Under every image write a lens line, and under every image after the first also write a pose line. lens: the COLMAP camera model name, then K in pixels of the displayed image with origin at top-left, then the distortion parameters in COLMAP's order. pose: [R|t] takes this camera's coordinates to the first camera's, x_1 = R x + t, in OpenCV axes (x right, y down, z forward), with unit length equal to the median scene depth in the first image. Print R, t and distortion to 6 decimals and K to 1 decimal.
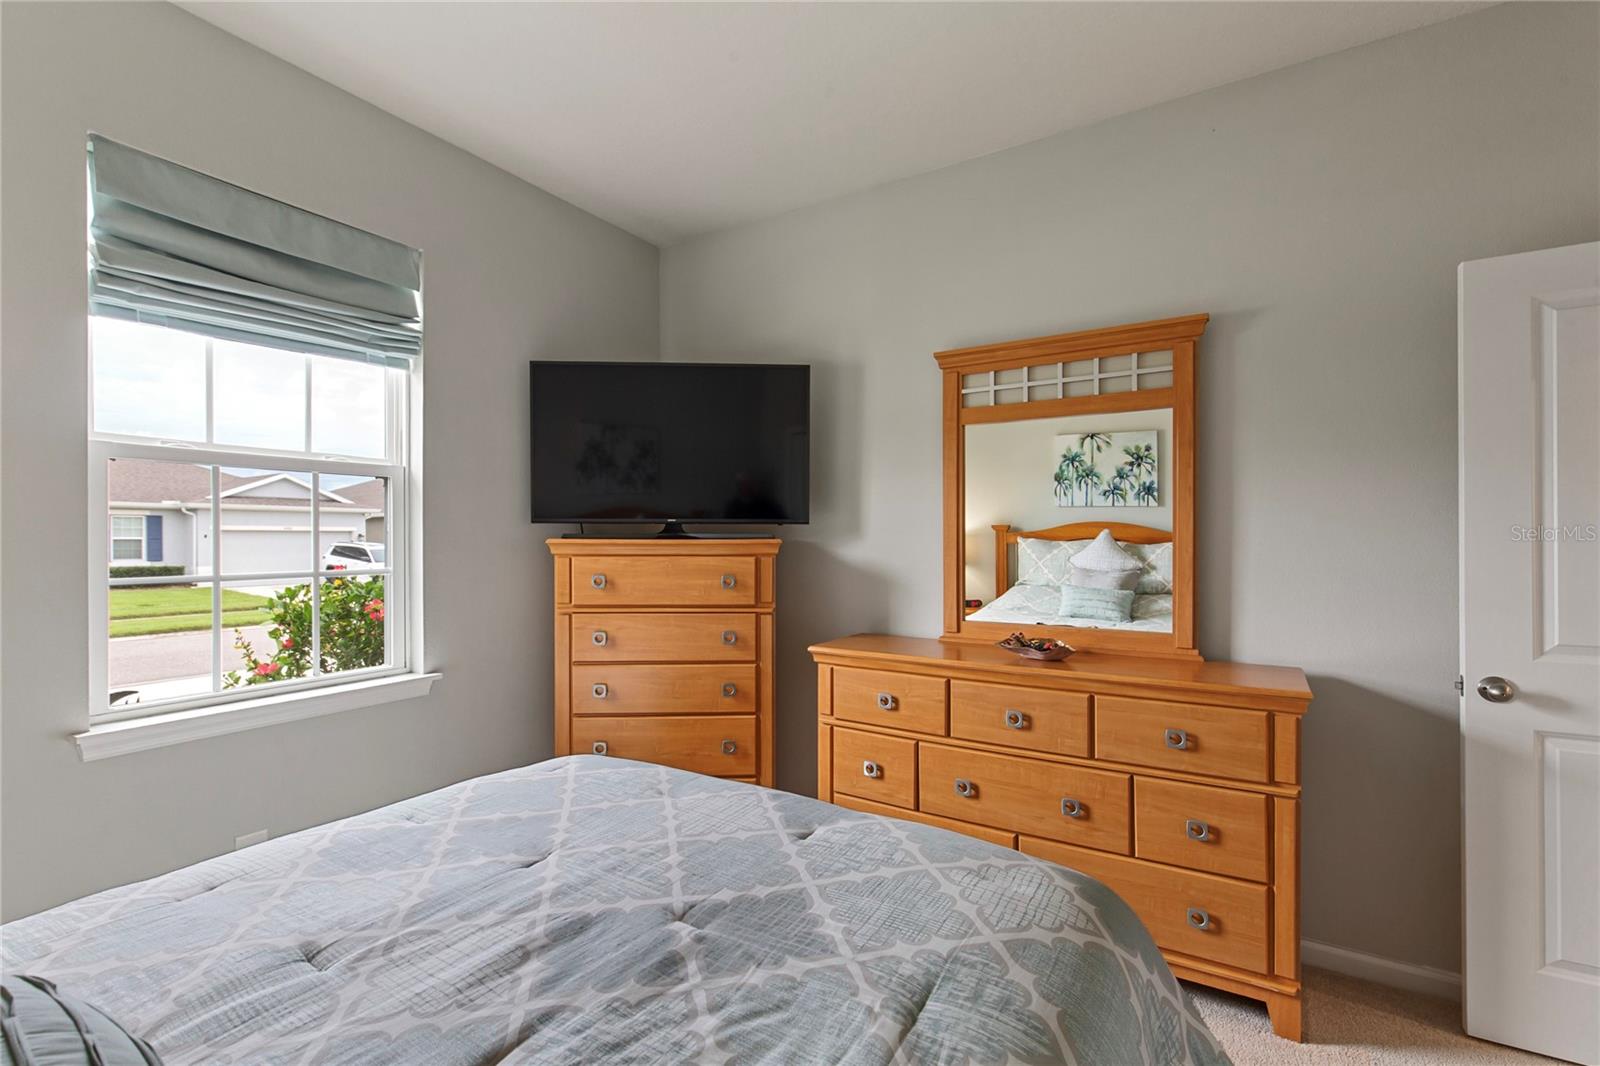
lens RADIAL K [[727.6, 0, 773.1], [0, 727.6, 527.9], [0, 0, 1]] dist [0.004504, 0.000779]
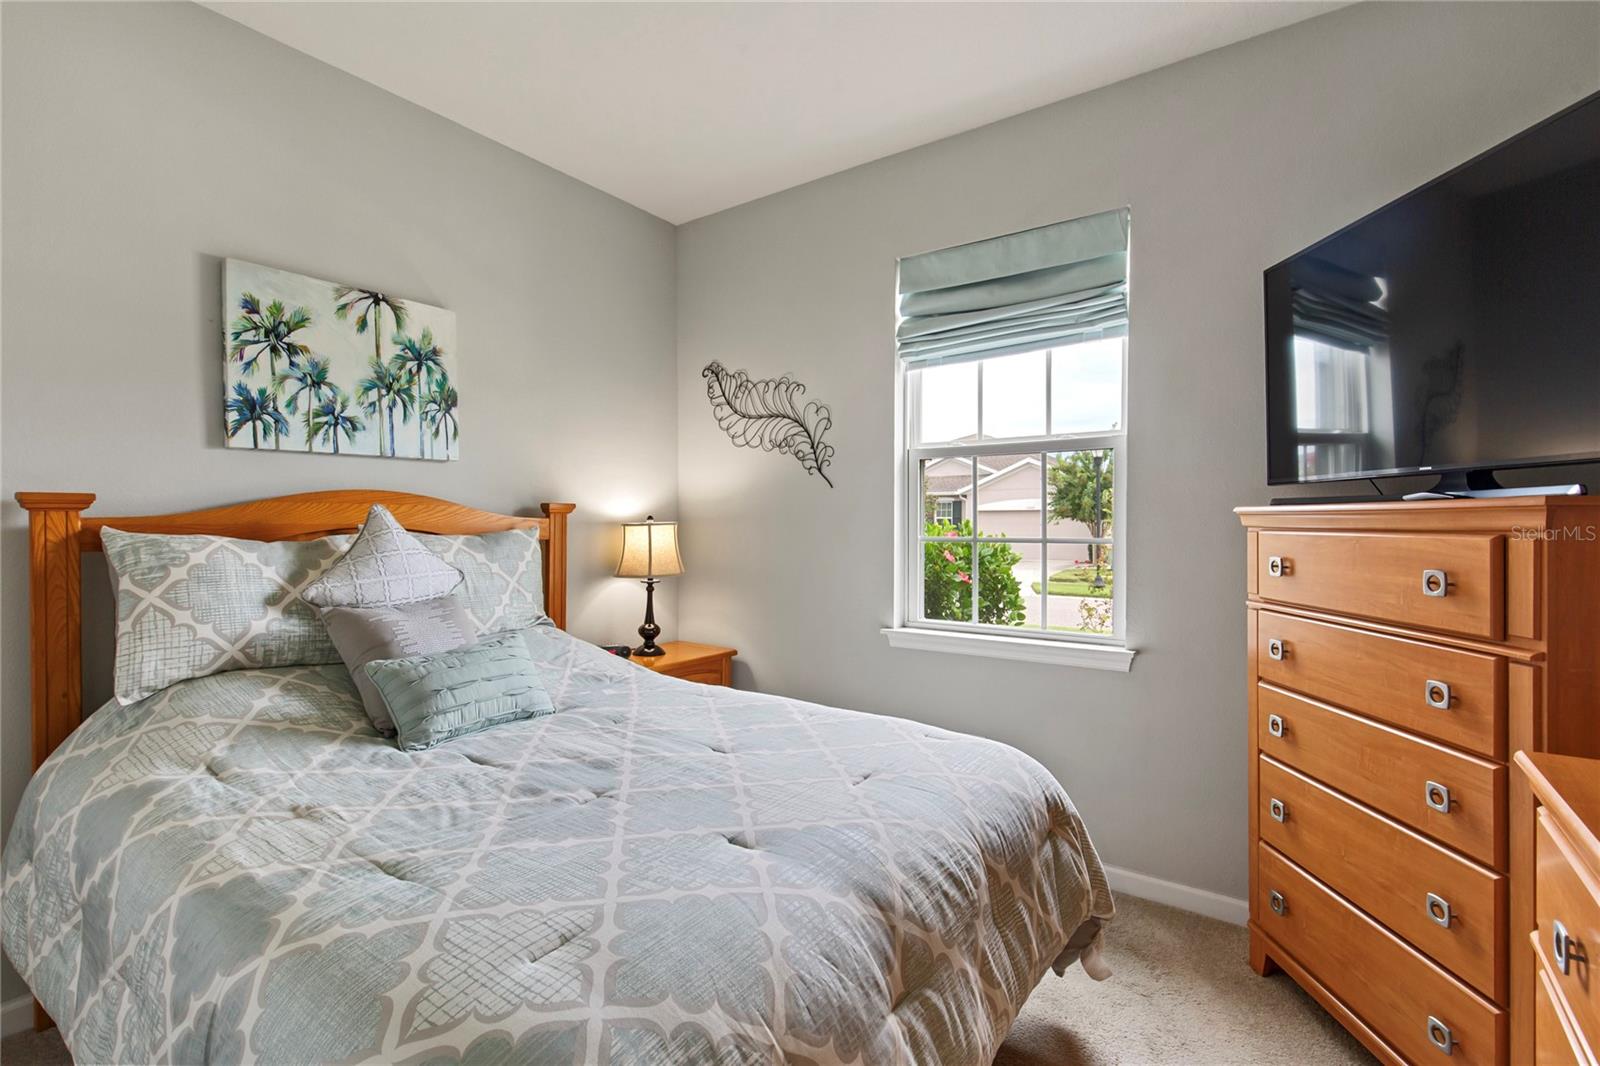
lens RADIAL K [[727.6, 0, 800.7], [0, 727.6, 523.7], [0, 0, 1]] dist [0.004504, 0.000779]
pose [[-0.043876, 0.003169, -0.999032, 0.945624], [0.017370, 0.999846, 0.002408, 0.048131], [0.998886, -0.017247, -0.043924, 1.176415]]
